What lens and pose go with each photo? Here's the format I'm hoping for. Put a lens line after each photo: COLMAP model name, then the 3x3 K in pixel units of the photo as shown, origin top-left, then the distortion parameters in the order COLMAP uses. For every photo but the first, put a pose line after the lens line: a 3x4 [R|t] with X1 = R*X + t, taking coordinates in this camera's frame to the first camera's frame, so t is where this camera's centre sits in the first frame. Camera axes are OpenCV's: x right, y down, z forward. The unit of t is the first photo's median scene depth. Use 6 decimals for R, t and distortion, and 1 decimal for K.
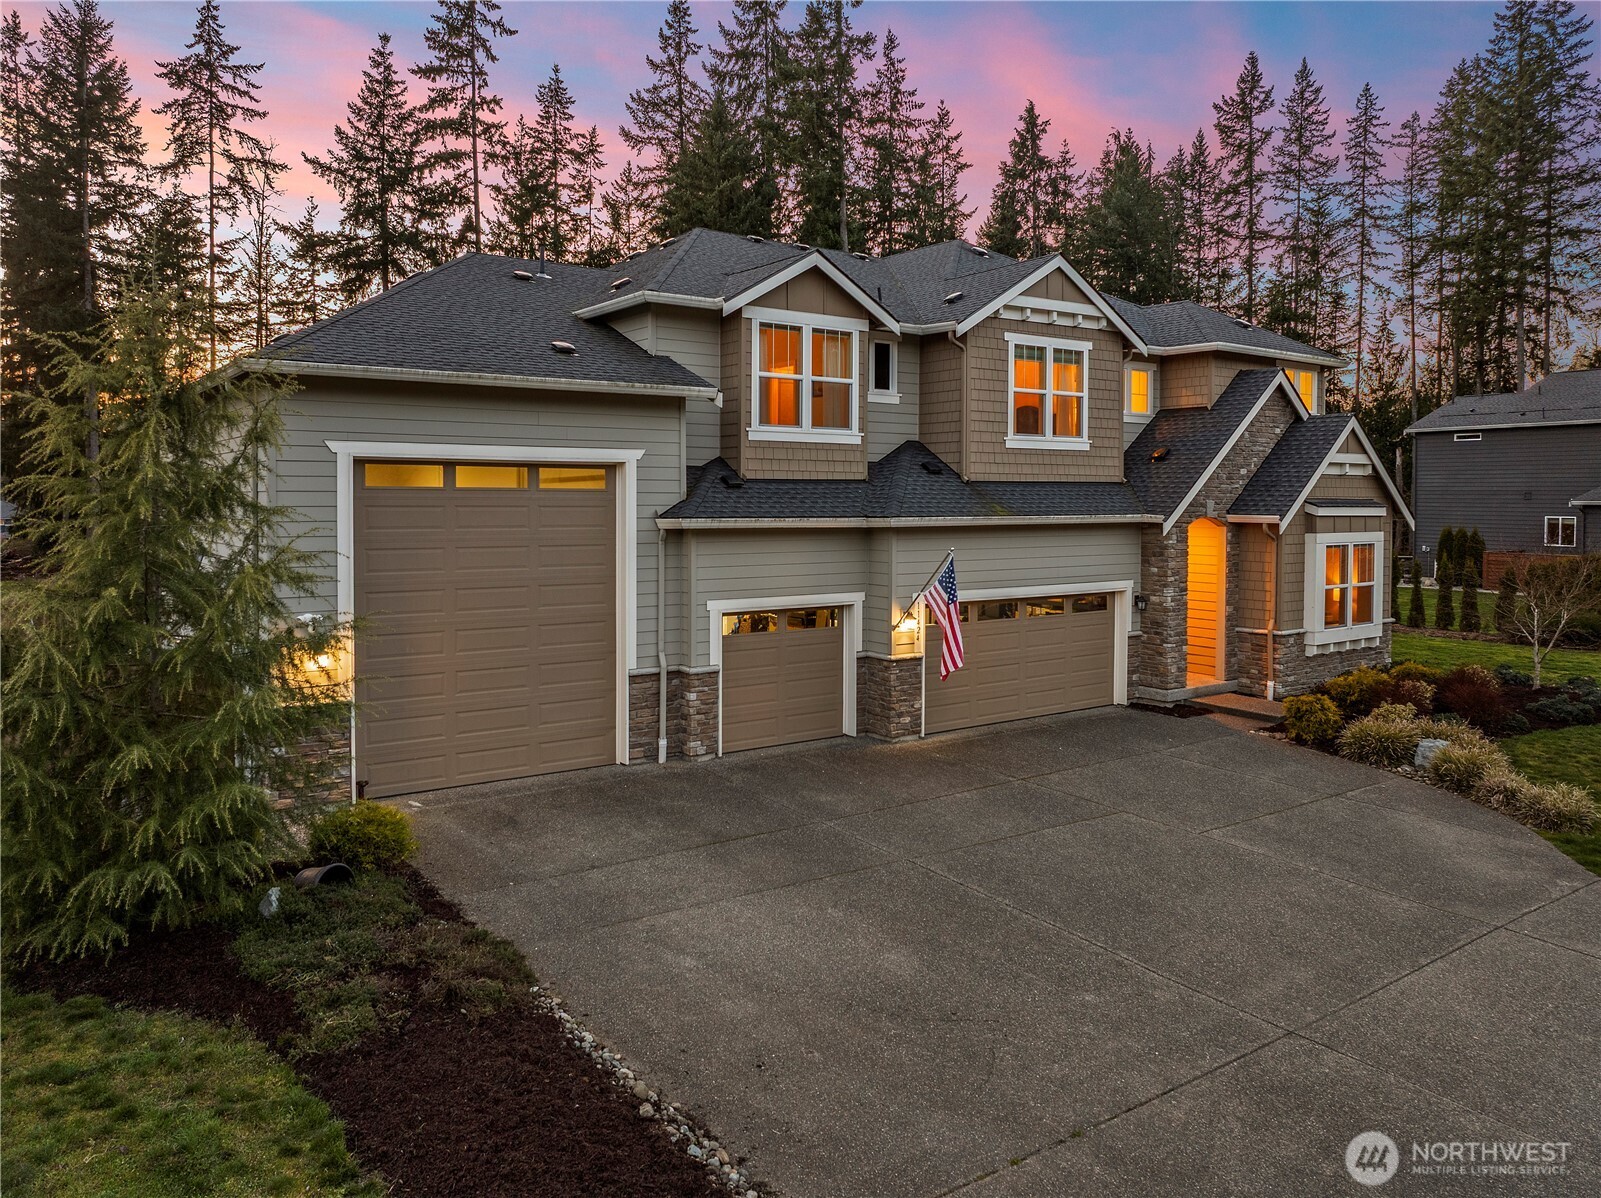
lens RADIAL K [[1168.5, 0, 795.2], [0, 1168.5, 527.1], [0, 0, 1]] dist [-0.037796, 0.003353]
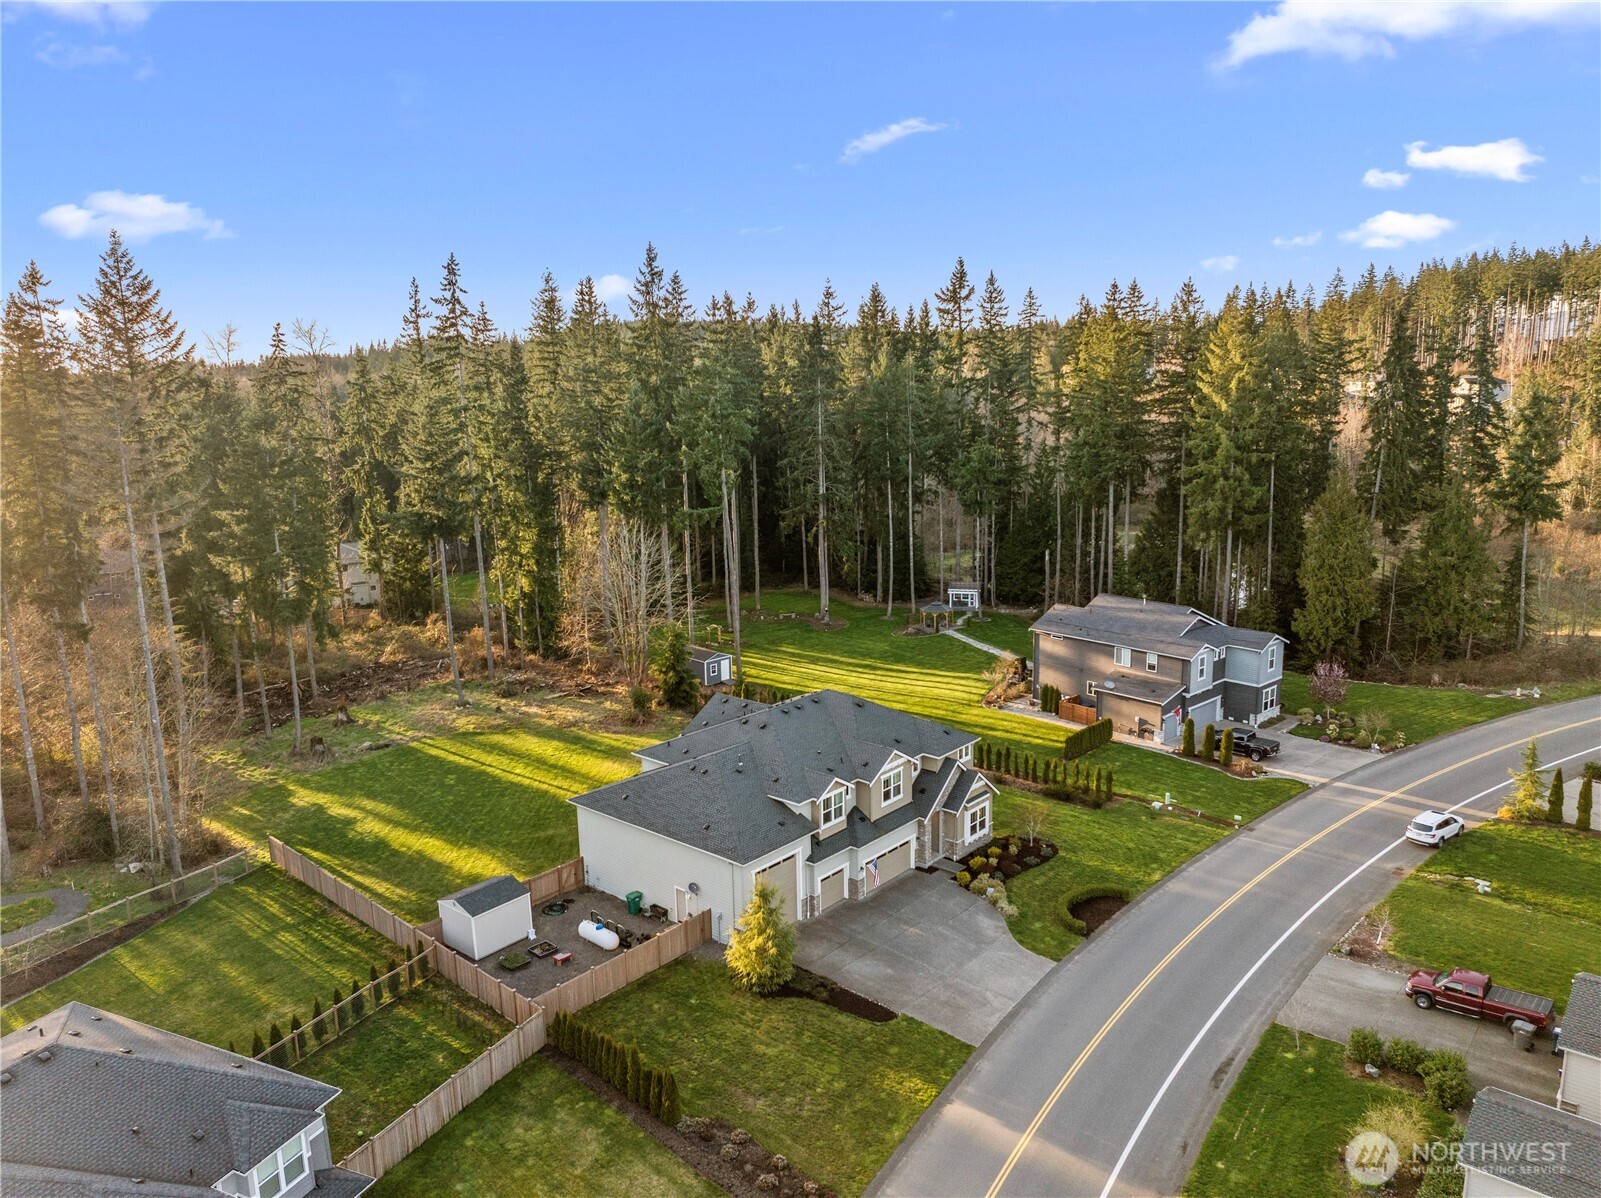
lens RADIAL K [[1195.5, 0, 800.5], [0, 1195.5, 599.0], [0, 0, 1]] dist [-0.079375, -0.000126]
pose [[0.971439, -0.064661, 0.228310, -0.792059], [0.022376, 0.982831, 0.183145, -1.283465], [-0.236232, -0.172806, 0.956207, -2.138429]]
